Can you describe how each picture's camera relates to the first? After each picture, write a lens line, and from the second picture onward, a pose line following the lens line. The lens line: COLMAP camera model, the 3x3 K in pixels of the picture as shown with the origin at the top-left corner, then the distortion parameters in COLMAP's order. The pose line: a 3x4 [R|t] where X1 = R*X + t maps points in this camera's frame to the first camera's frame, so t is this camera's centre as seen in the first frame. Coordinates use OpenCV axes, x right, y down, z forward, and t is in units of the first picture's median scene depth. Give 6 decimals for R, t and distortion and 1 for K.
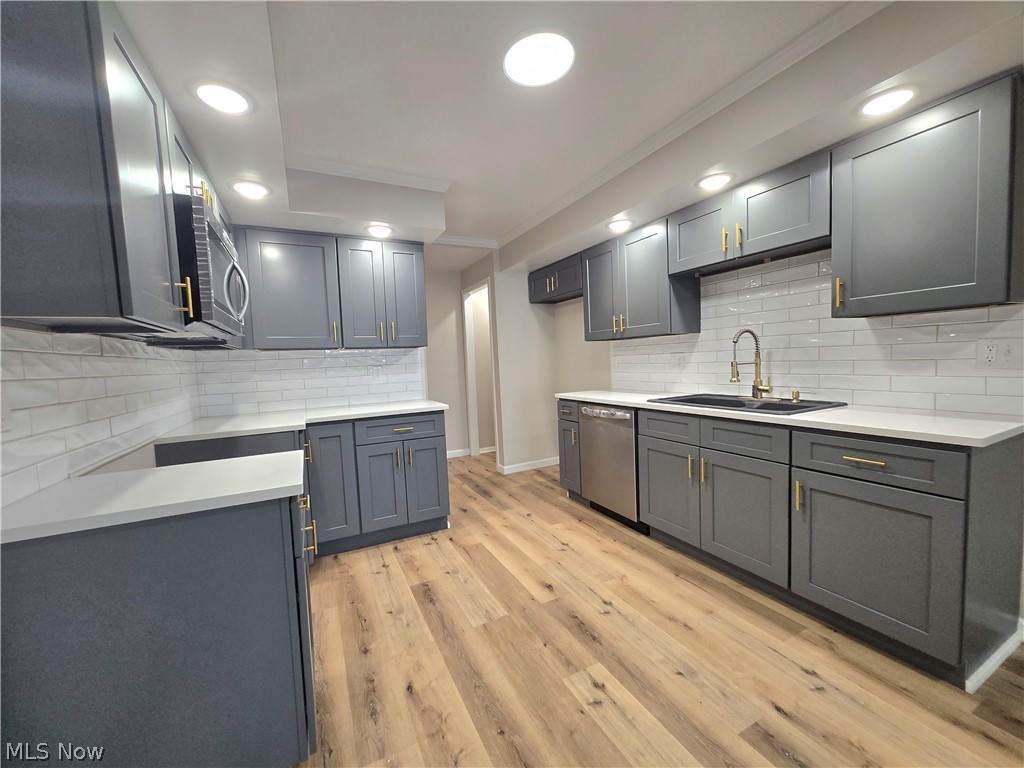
lens RADIAL K [[401.1, 0, 505.0], [0, 401.1, 386.8], [0, 0, 1]] dist [0.001427, 0.000024]
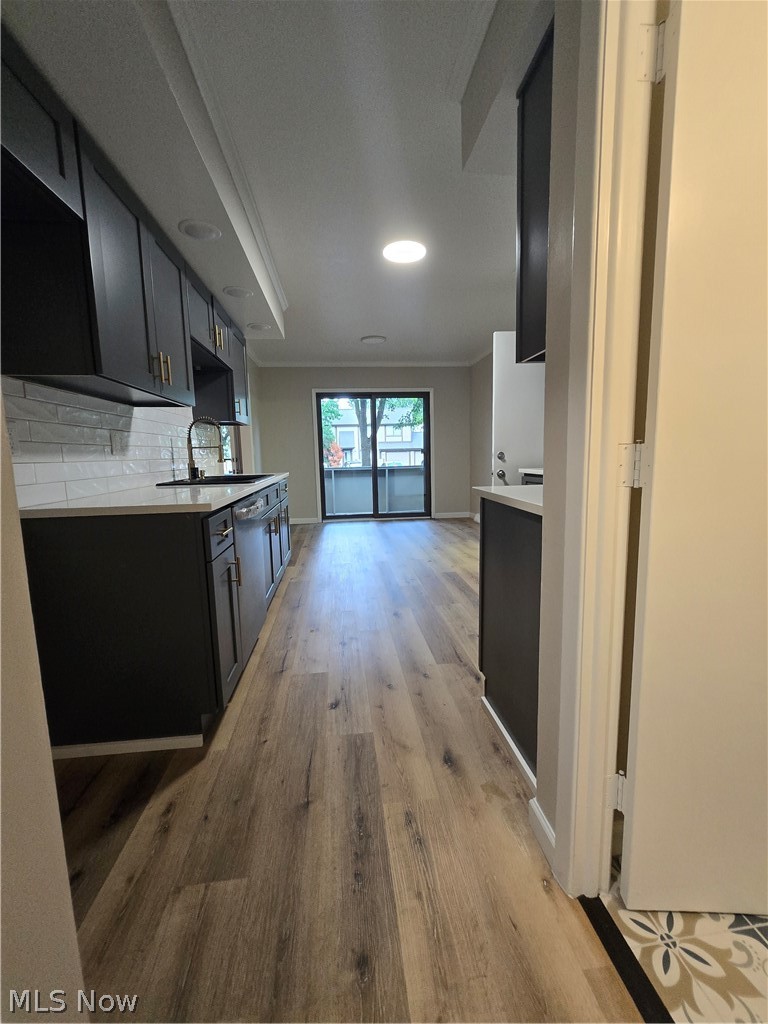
lens RADIAL K [[408.3, 0, 382.7], [0, 408.3, 505.6], [0, 0, 1]] dist [0.000582, -0.000015]
pose [[-0.939427, 0.021131, 0.342097, -0.231867], [0.085473, 0.981008, 0.174122, -0.046780], [-0.331921, 0.192815, -0.923391, 1.677937]]
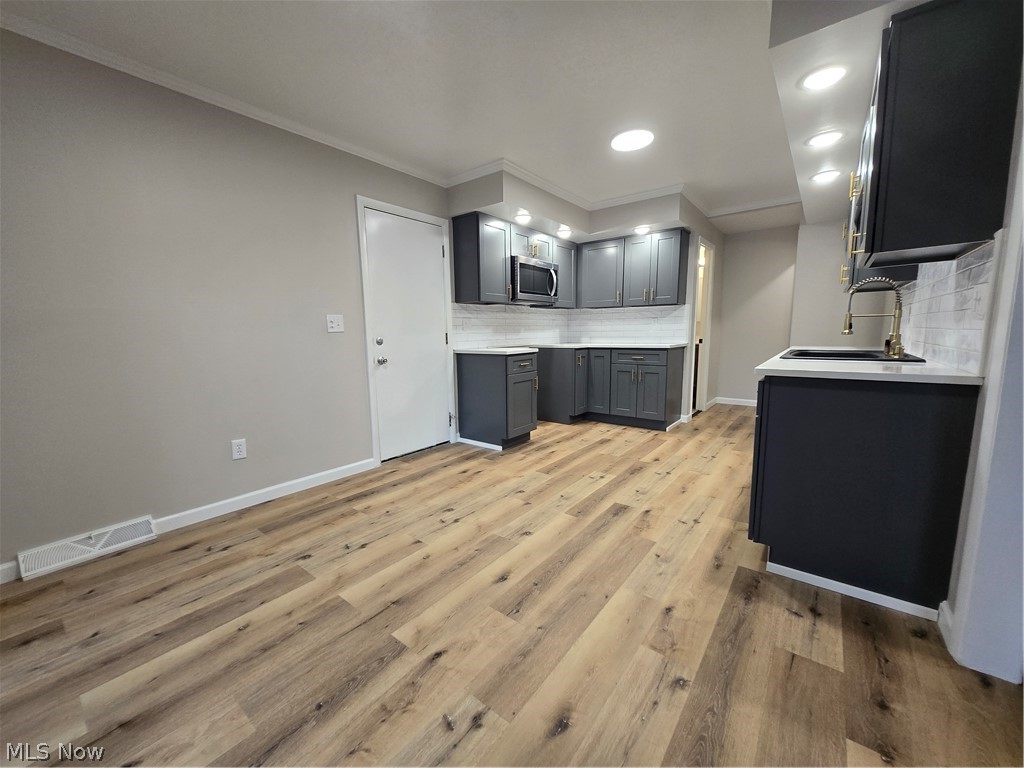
lens RADIAL K [[401.1, 0, 505.0], [0, 401.1, 386.8], [0, 0, 1]] dist [0.001427, 0.000024]
pose [[0.430943, 0.158510, -0.888348, 0.946810], [-0.063251, 0.987336, 0.145489, 0.021684], [0.900160, -0.006509, 0.435511, -0.166856]]
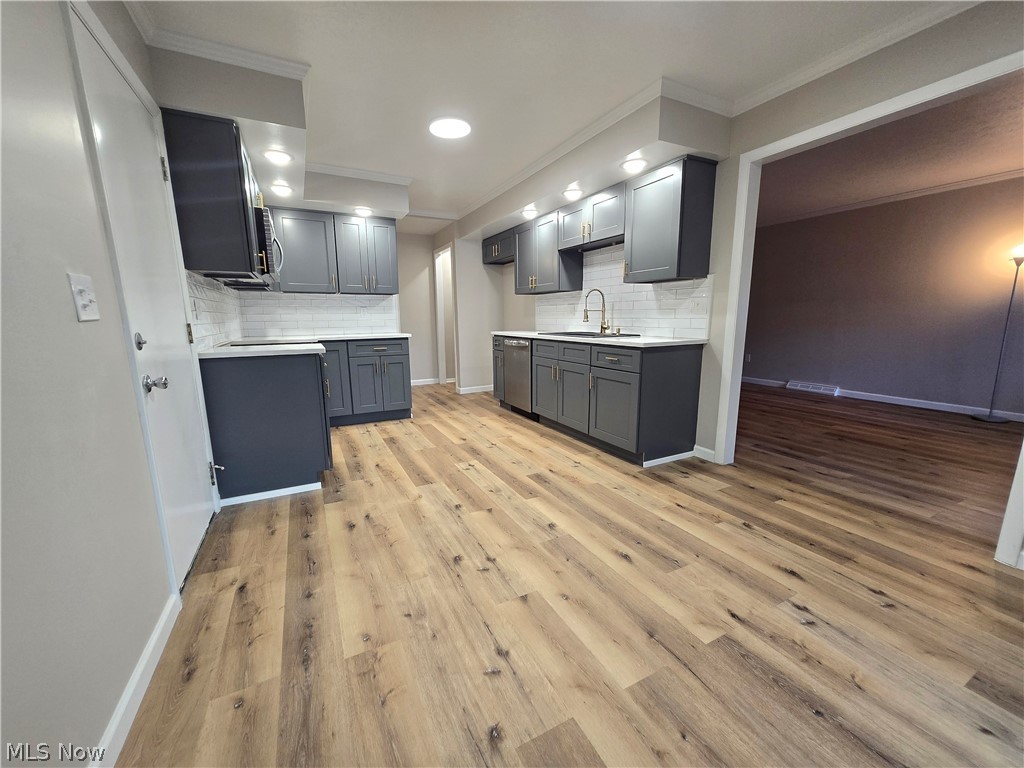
lens RADIAL K [[401.1, 0, 505.0], [0, 401.1, 386.8], [0, 0, 1]] dist [0.001427, 0.000024]
pose [[0.999420, 0.029438, 0.017099, 0.195412], [-0.031107, 0.993734, 0.107355, 0.071468], [-0.013831, -0.107825, 0.994074, -0.528097]]
